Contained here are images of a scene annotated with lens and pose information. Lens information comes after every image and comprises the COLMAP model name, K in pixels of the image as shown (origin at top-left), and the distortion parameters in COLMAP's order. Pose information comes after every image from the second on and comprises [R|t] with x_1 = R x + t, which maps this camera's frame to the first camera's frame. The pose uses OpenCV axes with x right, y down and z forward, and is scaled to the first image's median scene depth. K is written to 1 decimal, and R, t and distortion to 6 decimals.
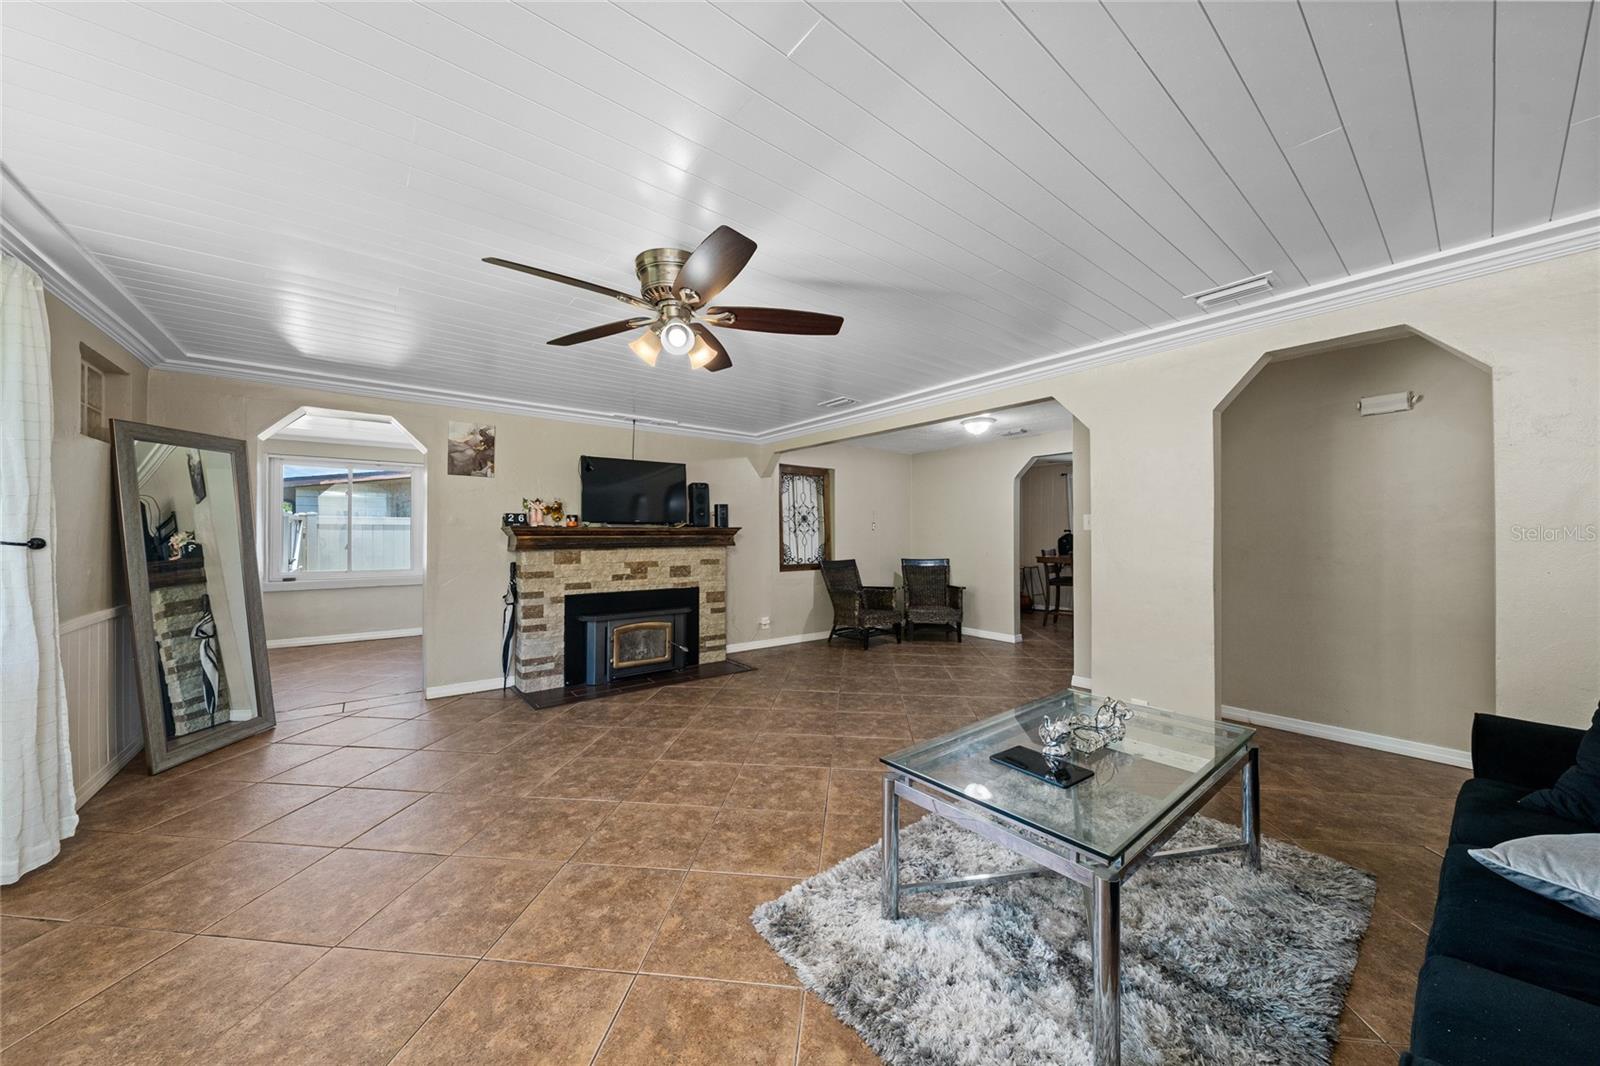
lens RADIAL K [[550.8, 0, 797.1], [0, 550.8, 536.3], [0, 0, 1]] dist [0.000376, 0.000065]
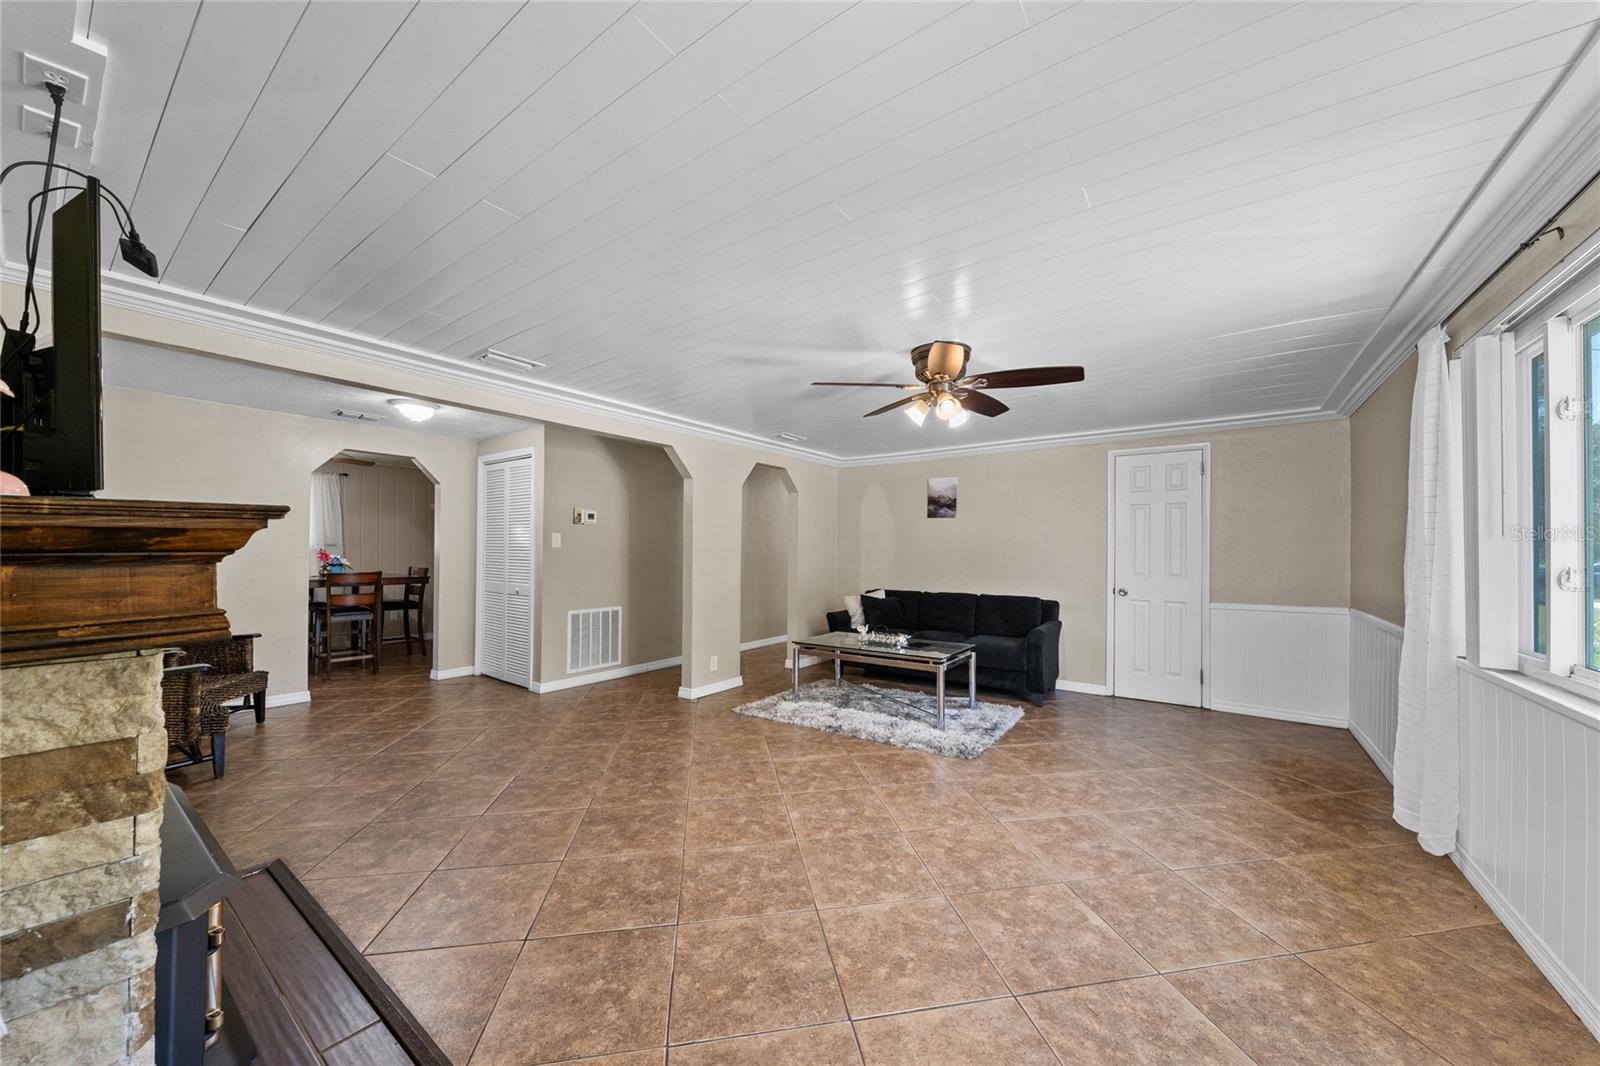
lens RADIAL K [[550.8, 0, 797.1], [0, 550.8, 536.3], [0, 0, 1]] dist [0.000376, 0.000065]
pose [[-0.257039, 0.024821, 0.966082, -1.109886], [-0.001658, 0.999657, -0.026125, -0.016642], [-0.966400, -0.008317, -0.256910, 1.288842]]
